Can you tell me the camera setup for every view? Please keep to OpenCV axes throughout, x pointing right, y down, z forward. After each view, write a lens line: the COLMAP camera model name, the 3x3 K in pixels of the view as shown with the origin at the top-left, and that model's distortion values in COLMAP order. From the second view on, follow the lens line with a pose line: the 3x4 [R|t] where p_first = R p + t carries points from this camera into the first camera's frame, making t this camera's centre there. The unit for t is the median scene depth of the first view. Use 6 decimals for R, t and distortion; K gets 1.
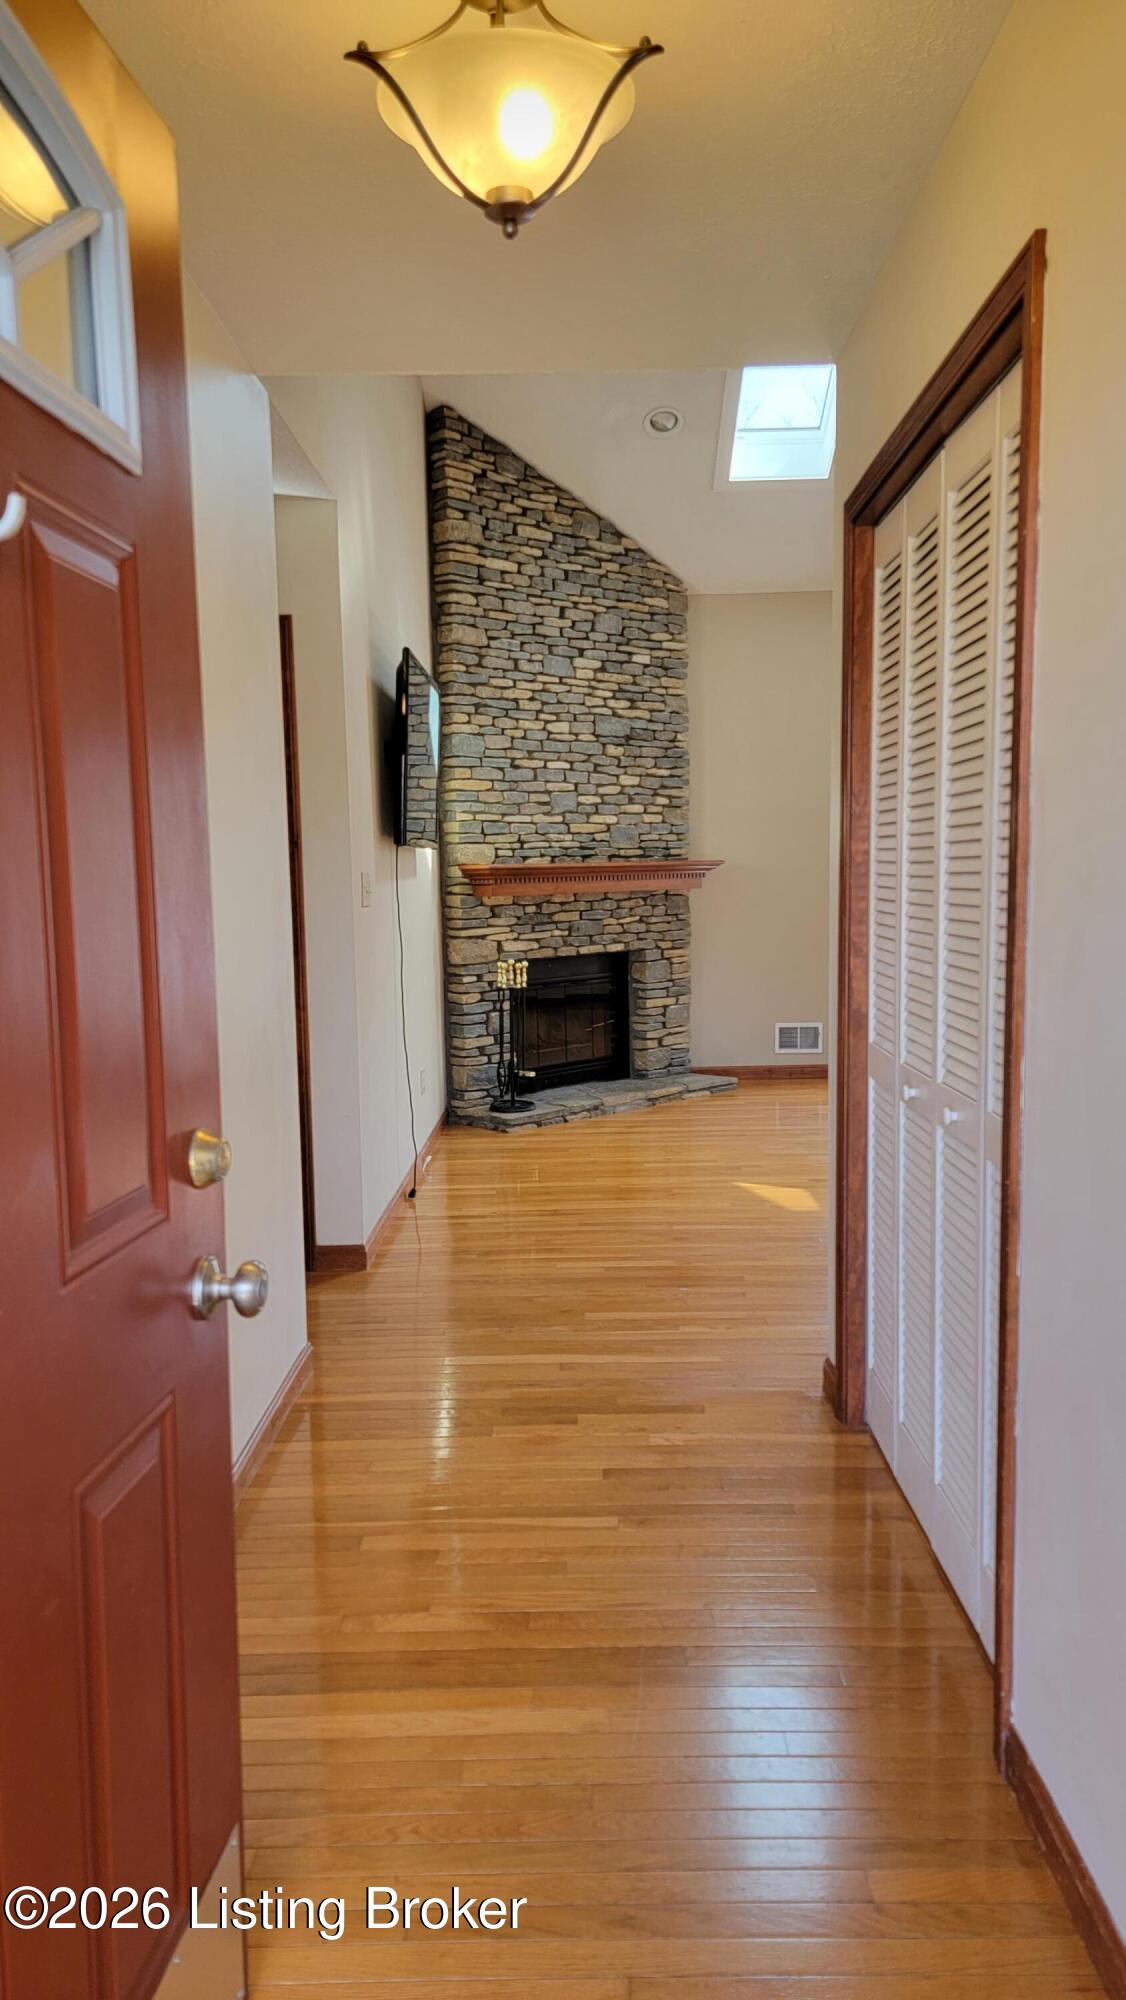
lens RADIAL K [[1380.6, 0, 572.8], [0, 1380.6, 1031.4], [0, 0, 1]] dist [0.056931, -0.023621]
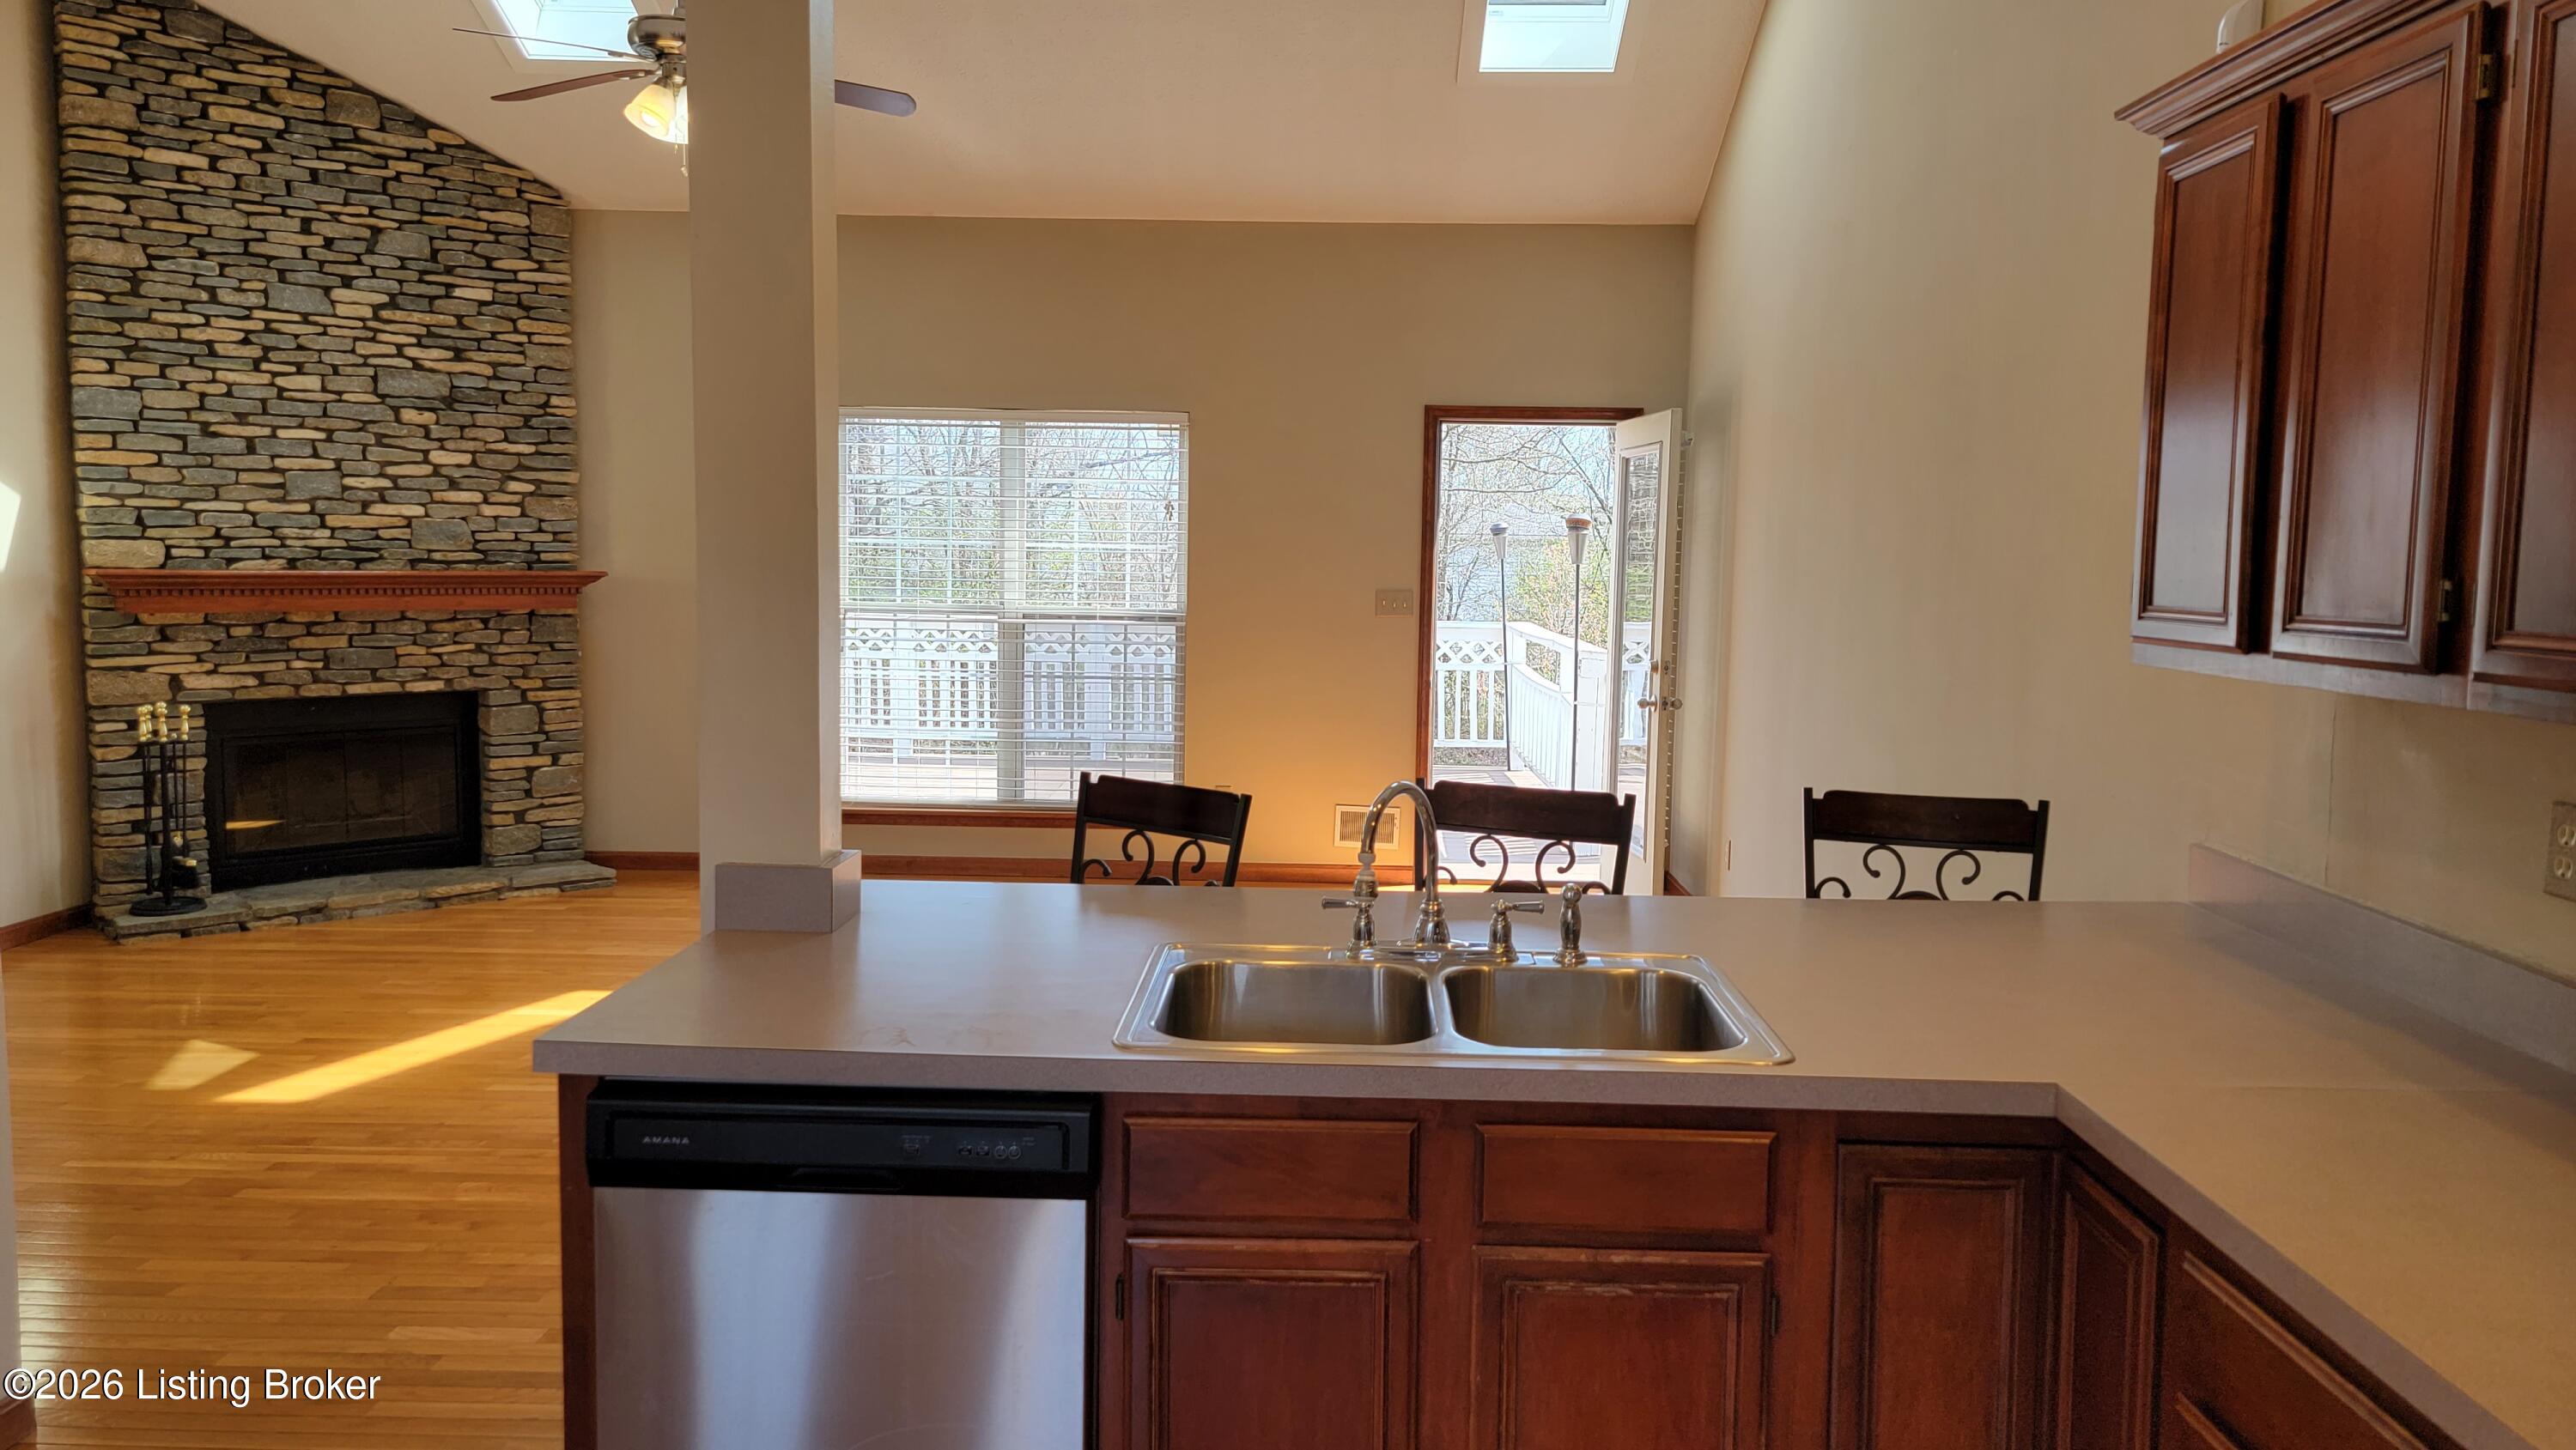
lens RADIAL K [[1778.0, 0, 1273.9], [0, 1778.0, 707.5], [0, 0, 1]] dist [0.056931, -0.023621]
pose [[0.998990, 0.033587, -0.029845, 0.527313], [-0.034498, 0.998937, -0.030570, -0.037720], [0.028786, 0.031569, 0.999087, 0.073696]]
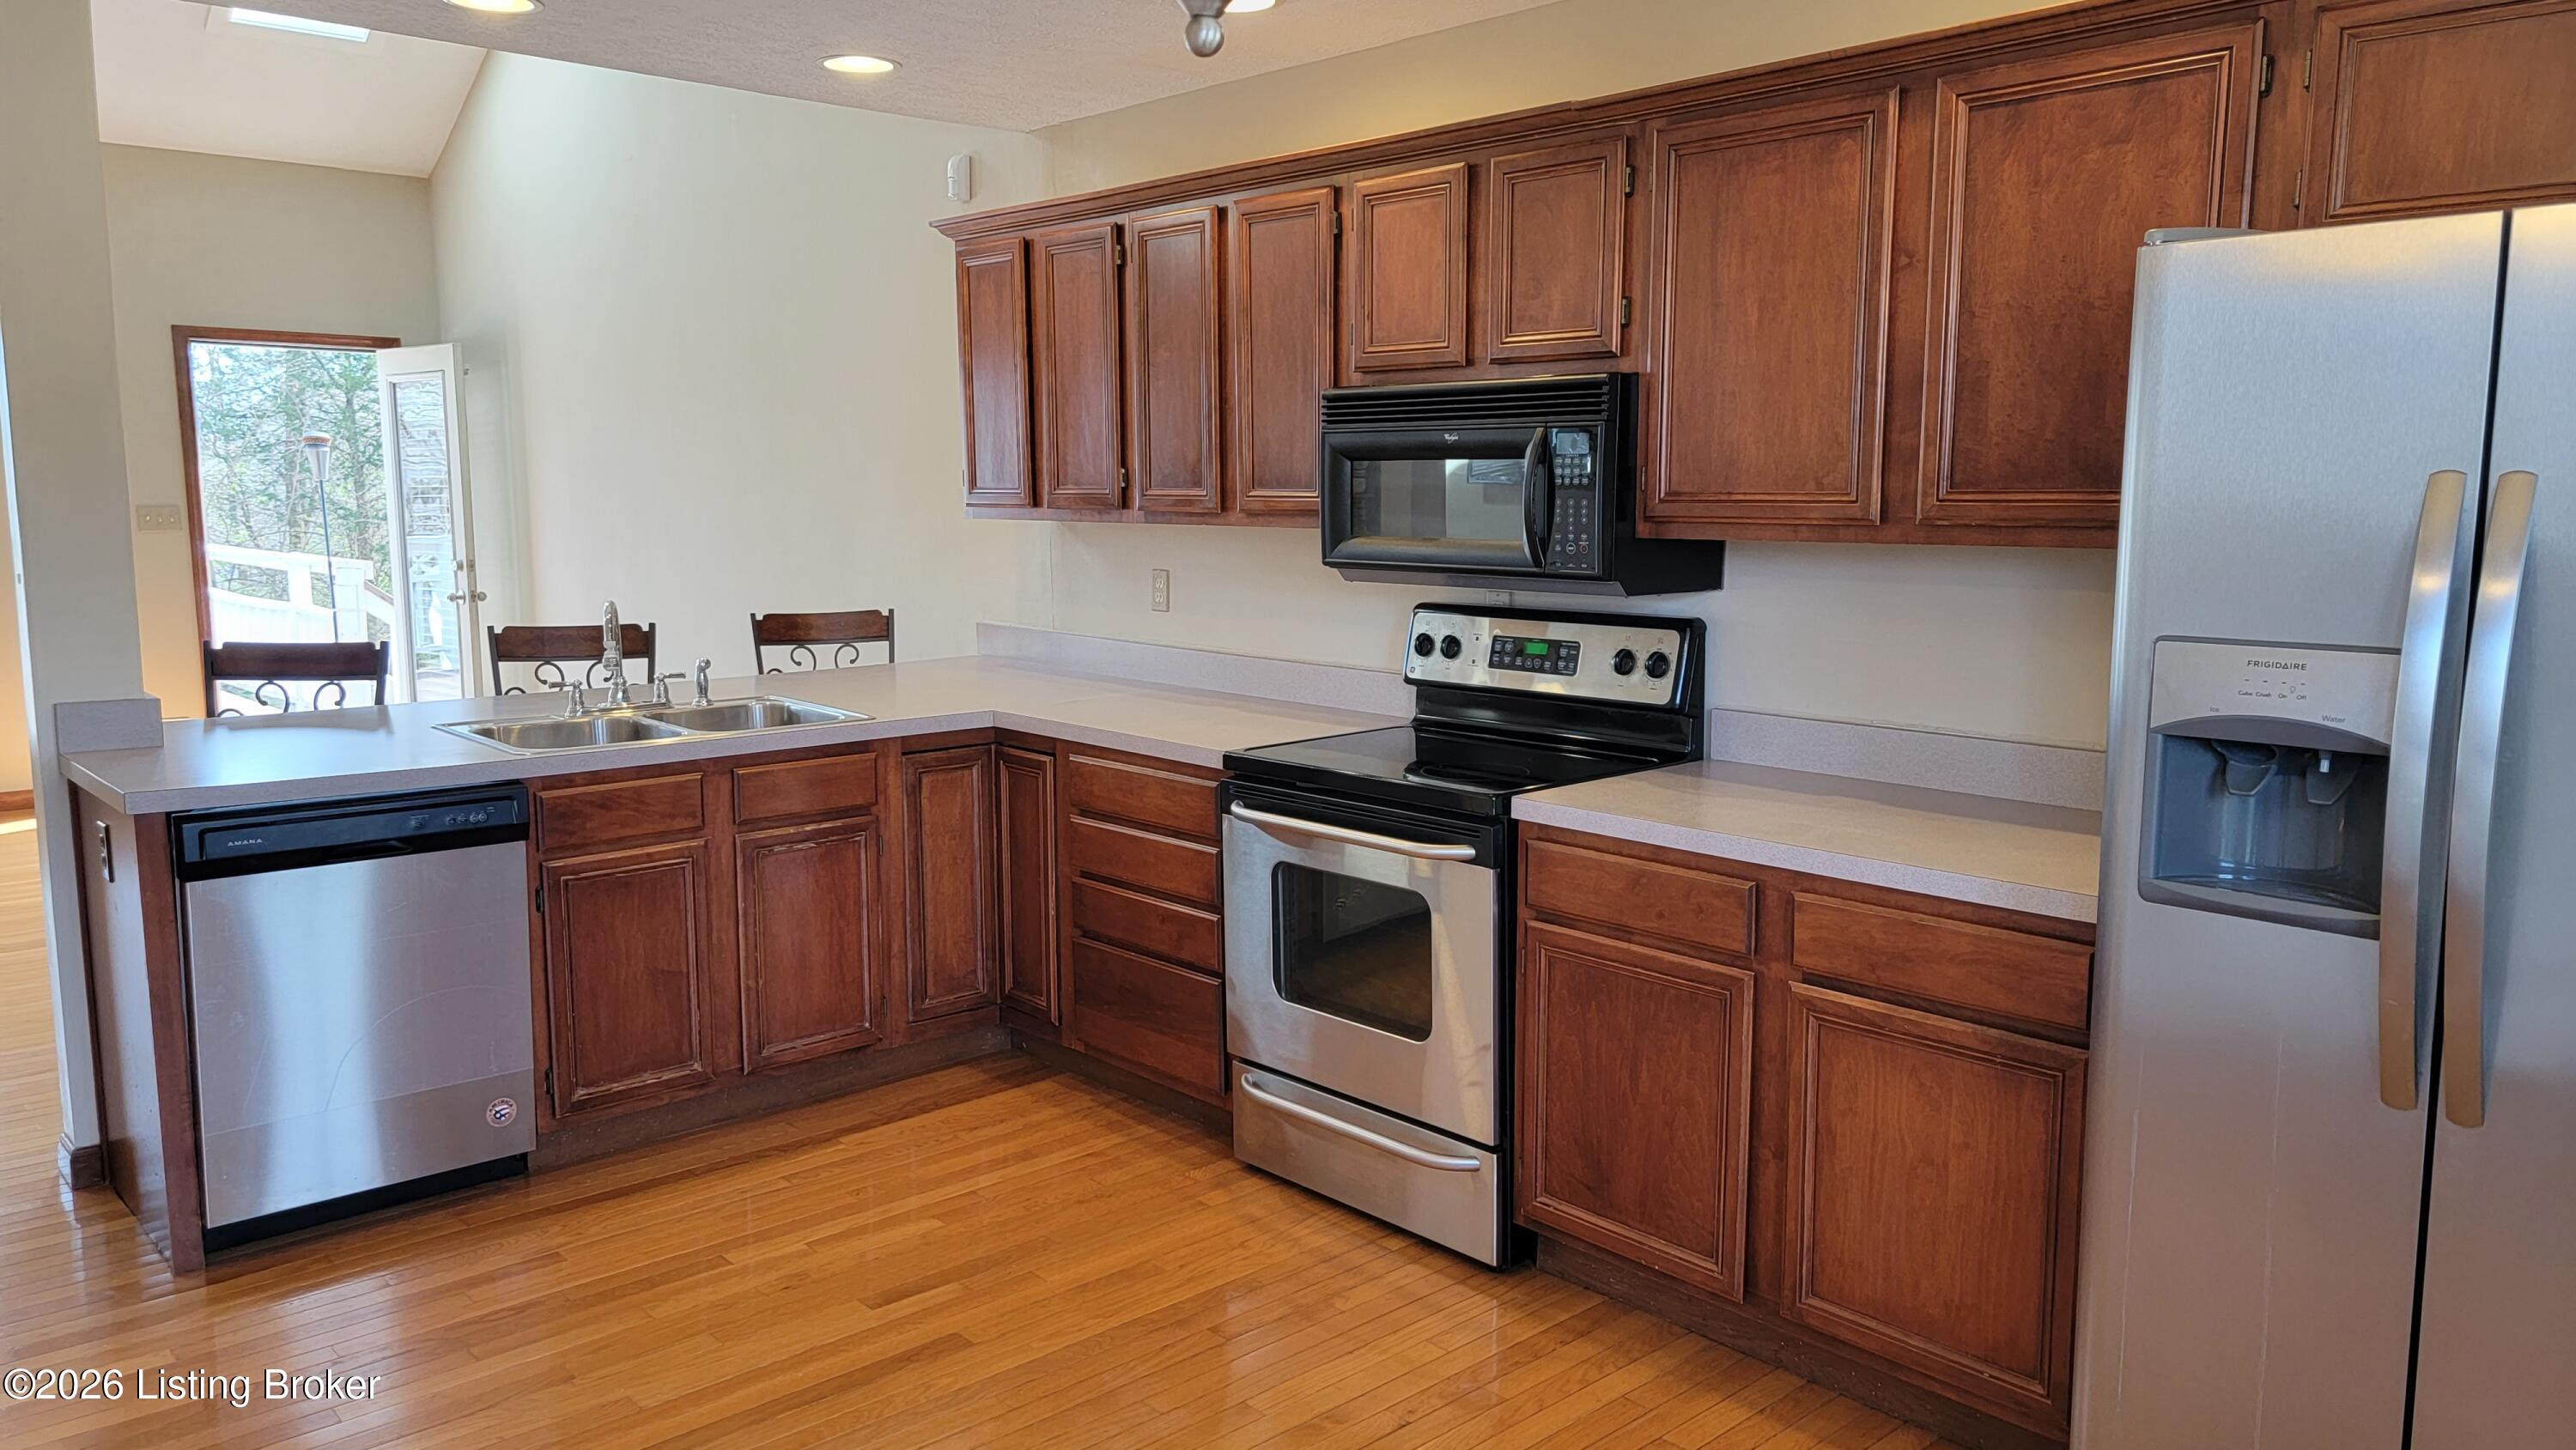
lens RADIAL K [[1778.0, 0, 1294.4], [0, 1778.0, 715.4], [0, 0, 1]] dist [0.056931, -0.023621]
pose [[0.728595, -0.070691, 0.681287, 0.313793], [0.069128, 0.997170, 0.029539, -0.000514], [-0.681448, 0.025574, 0.731420, -0.139410]]
